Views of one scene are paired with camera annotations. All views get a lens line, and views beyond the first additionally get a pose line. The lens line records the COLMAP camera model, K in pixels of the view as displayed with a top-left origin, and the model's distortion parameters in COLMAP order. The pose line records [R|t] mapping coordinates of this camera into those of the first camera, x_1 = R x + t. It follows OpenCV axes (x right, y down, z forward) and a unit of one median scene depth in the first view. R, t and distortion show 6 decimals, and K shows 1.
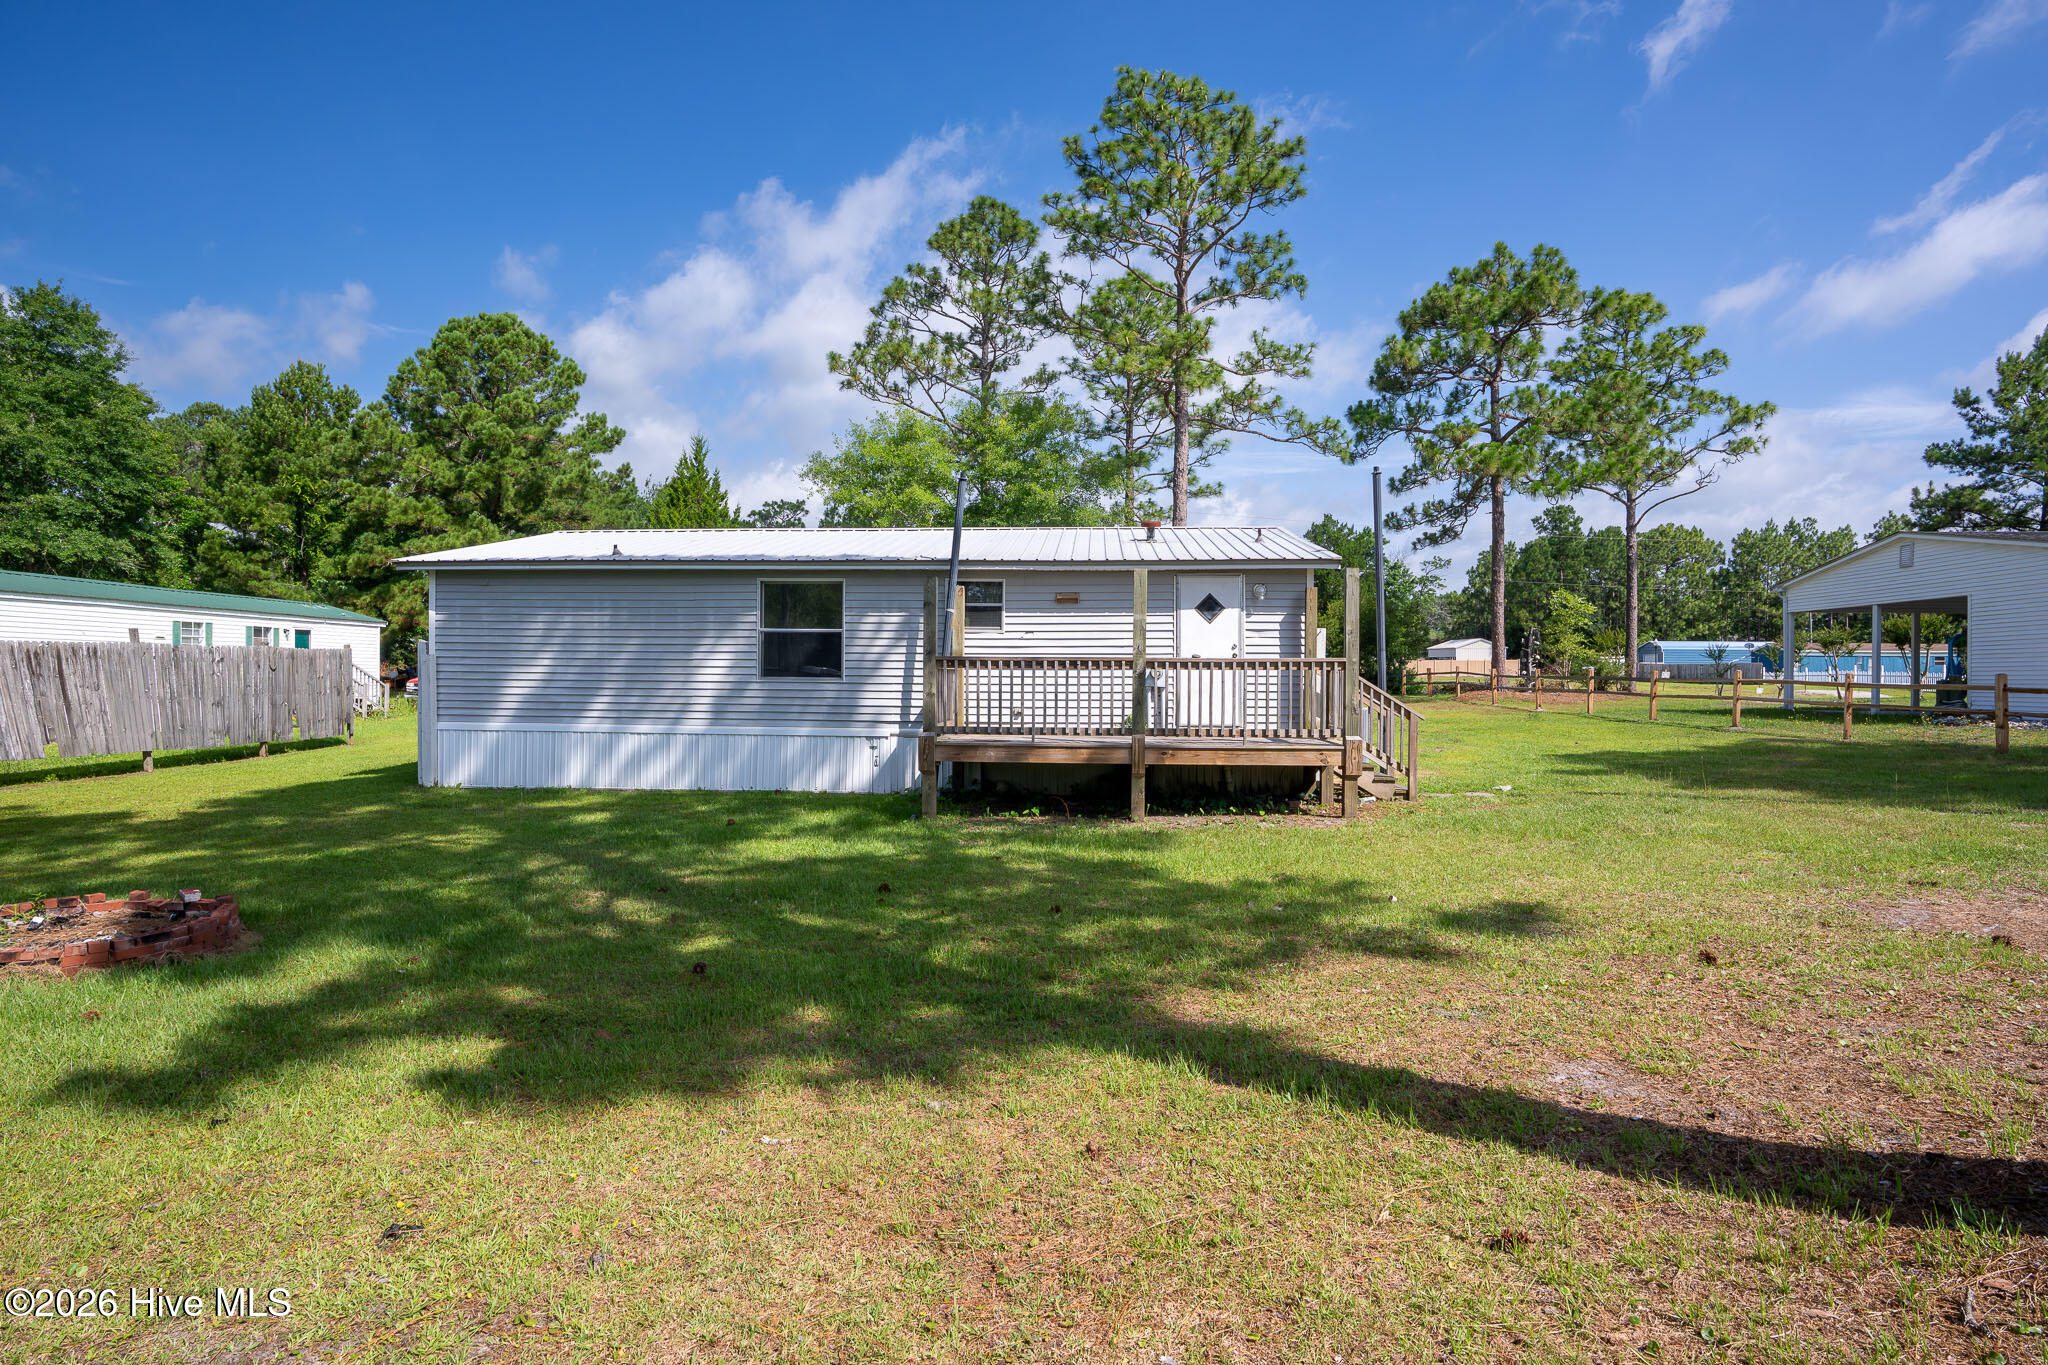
lens RADIAL K [[1085.4, 0, 1022.8], [0, 1085.4, 679.6], [0, 0, 1]] dist [-0.018862, 0.000726]
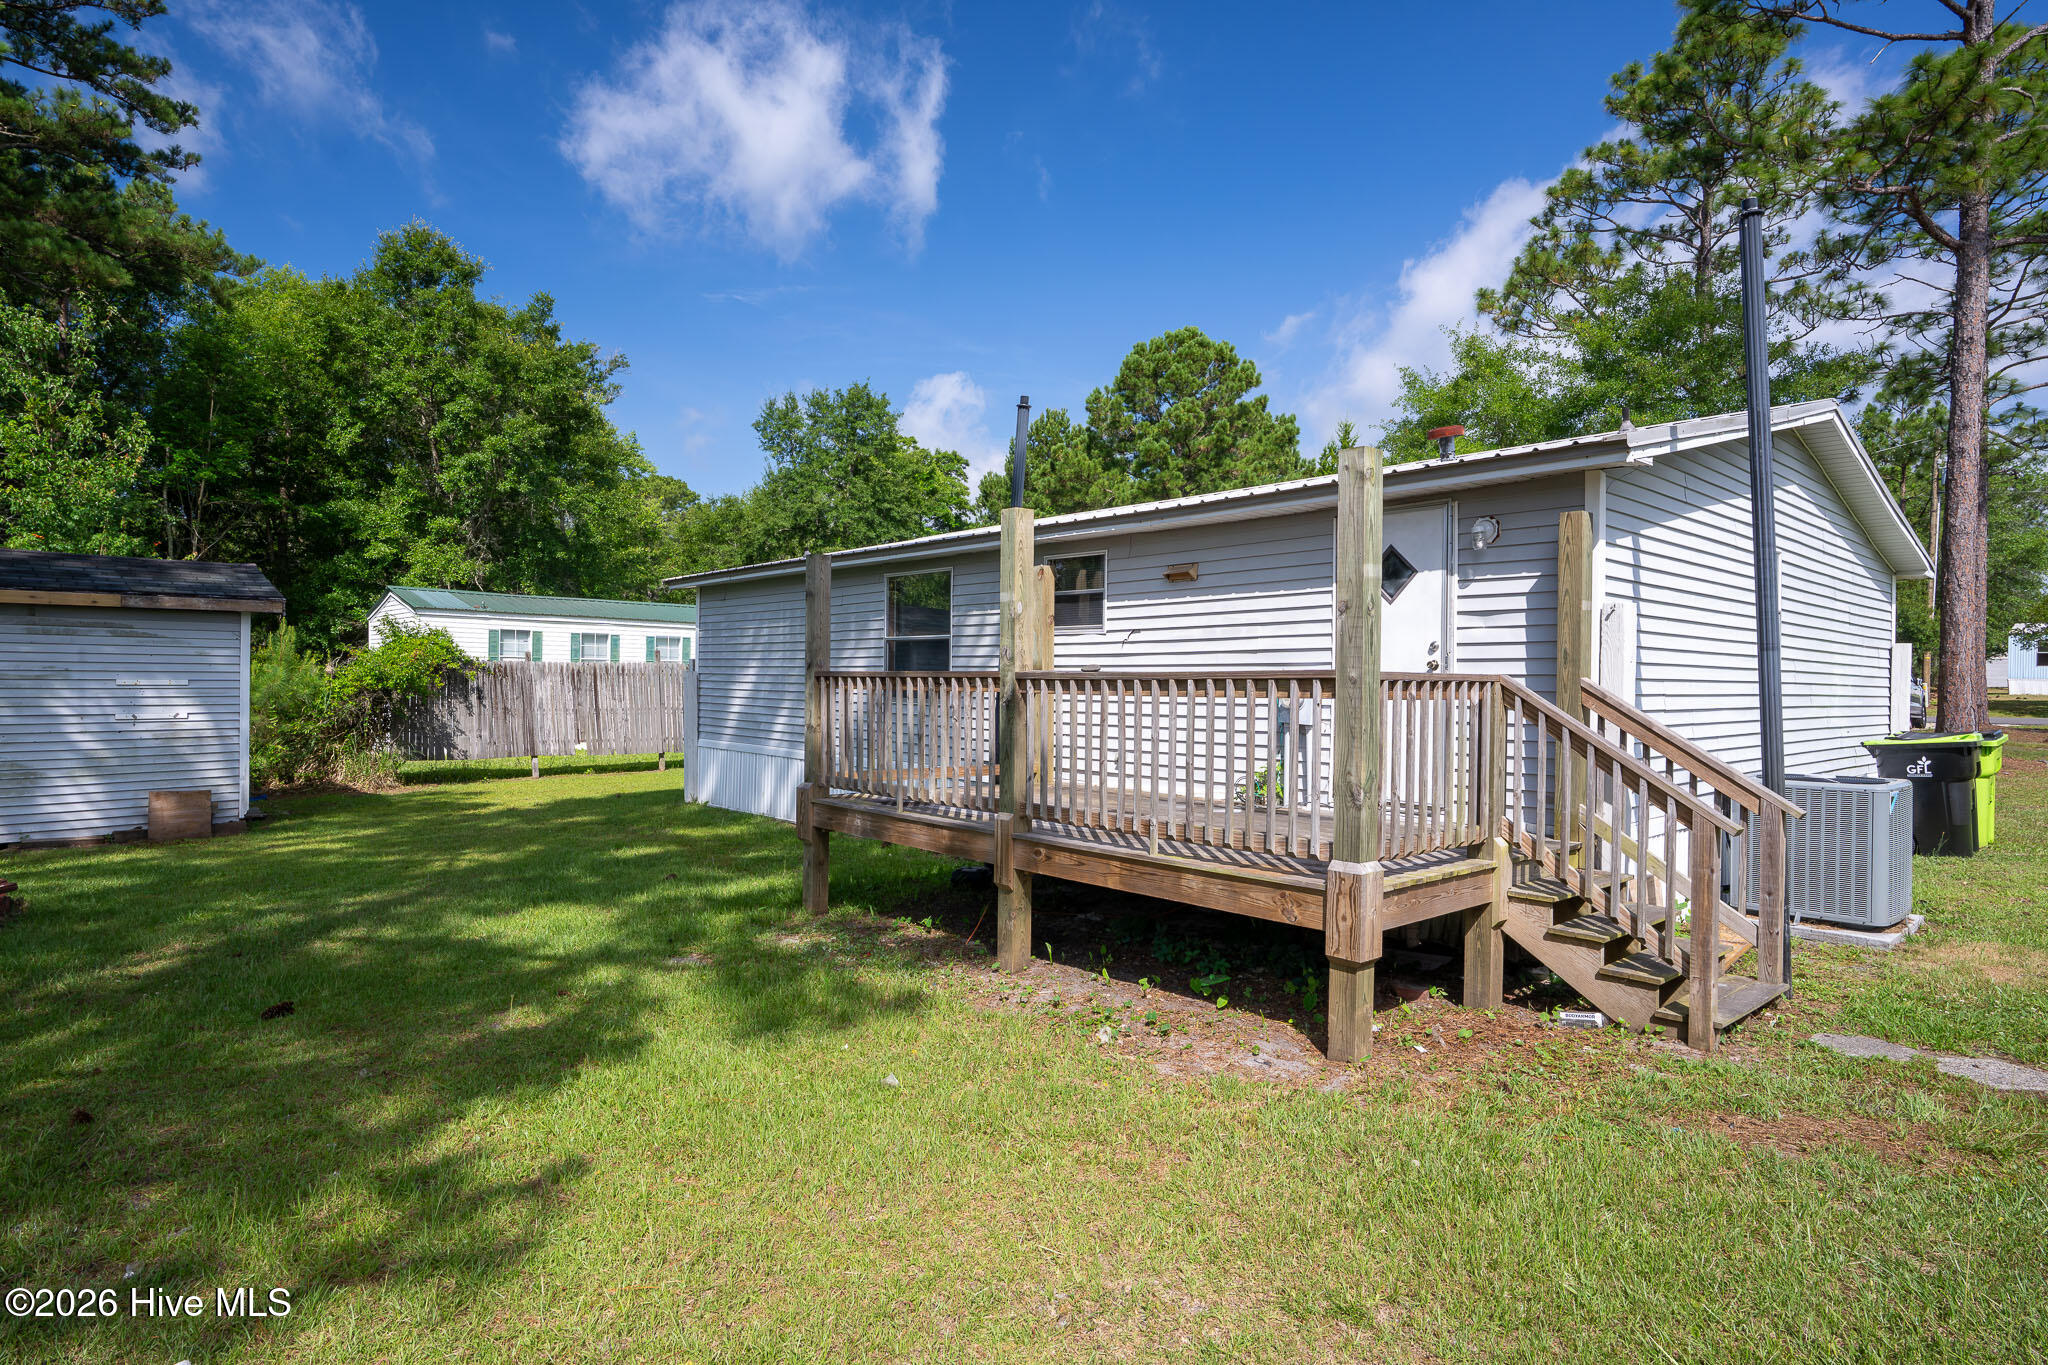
lens RADIAL K [[1120.9, 0, 1023.4], [0, 1120.9, 682.9], [0, 0, 1]] dist [-0.032146, -0.000343]
pose [[0.707065, 0.003048, -0.707142, 0.410923], [-0.012510, 0.999888, -0.008198, -0.007504], [0.707038, 0.014643, 0.707024, 0.491238]]
